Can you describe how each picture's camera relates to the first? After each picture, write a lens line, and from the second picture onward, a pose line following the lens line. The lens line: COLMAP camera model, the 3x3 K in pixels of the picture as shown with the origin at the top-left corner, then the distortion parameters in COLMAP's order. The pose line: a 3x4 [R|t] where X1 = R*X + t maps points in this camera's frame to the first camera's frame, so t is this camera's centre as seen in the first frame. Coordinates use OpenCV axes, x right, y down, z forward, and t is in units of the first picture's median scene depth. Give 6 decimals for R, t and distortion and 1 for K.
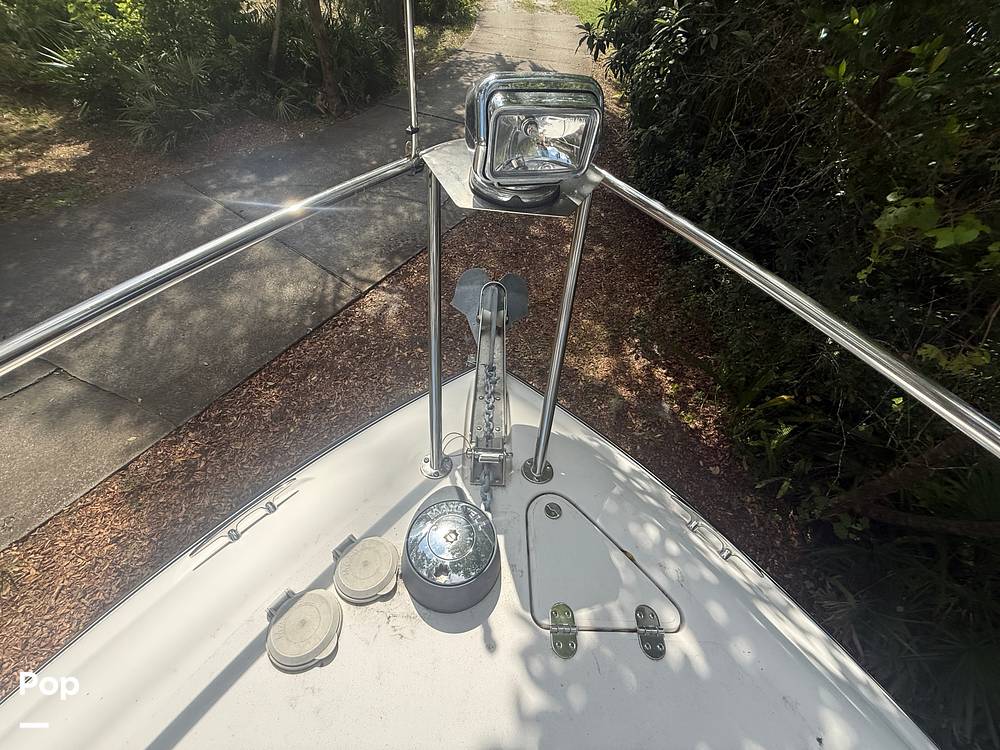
lens RADIAL K [[399.0, 0, 501.2], [0, 399.0, 370.4], [0, 0, 1]] dist [0.000429, 0.000412]
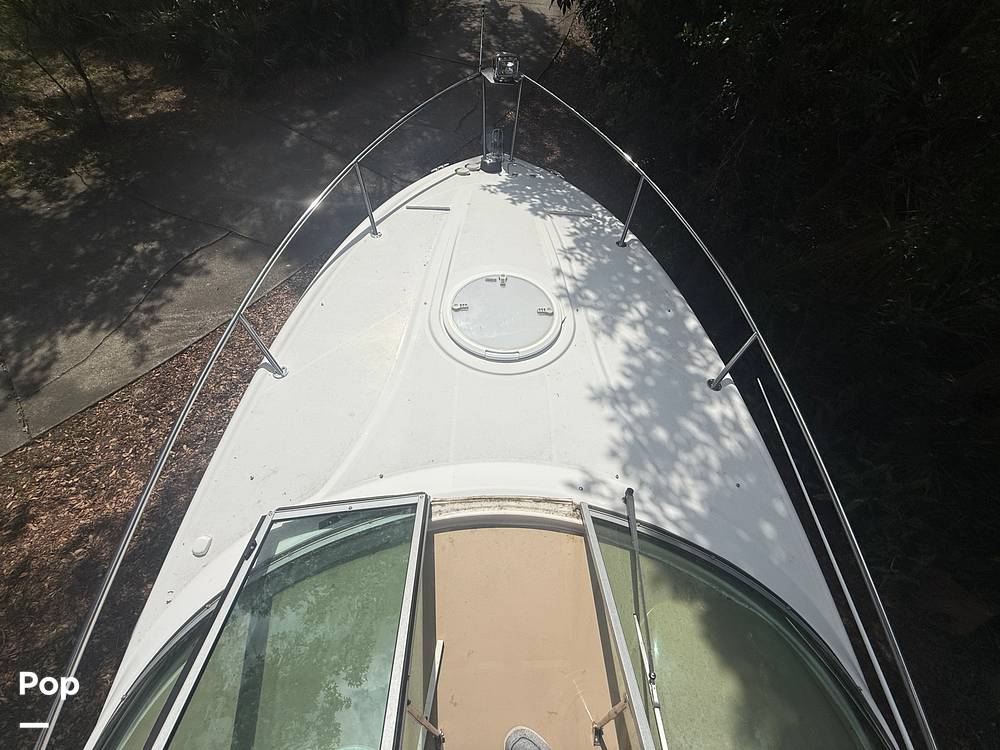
lens RADIAL K [[399.0, 0, 499.6], [0, 399.0, 372.1], [0, 0, 1]] dist [0.000429, 0.000412]
pose [[0.999769, -0.020636, -0.006059, -0.005239], [0.021145, 0.994582, 0.101777, 0.261337], [0.003926, -0.101882, 0.994789, -0.420263]]
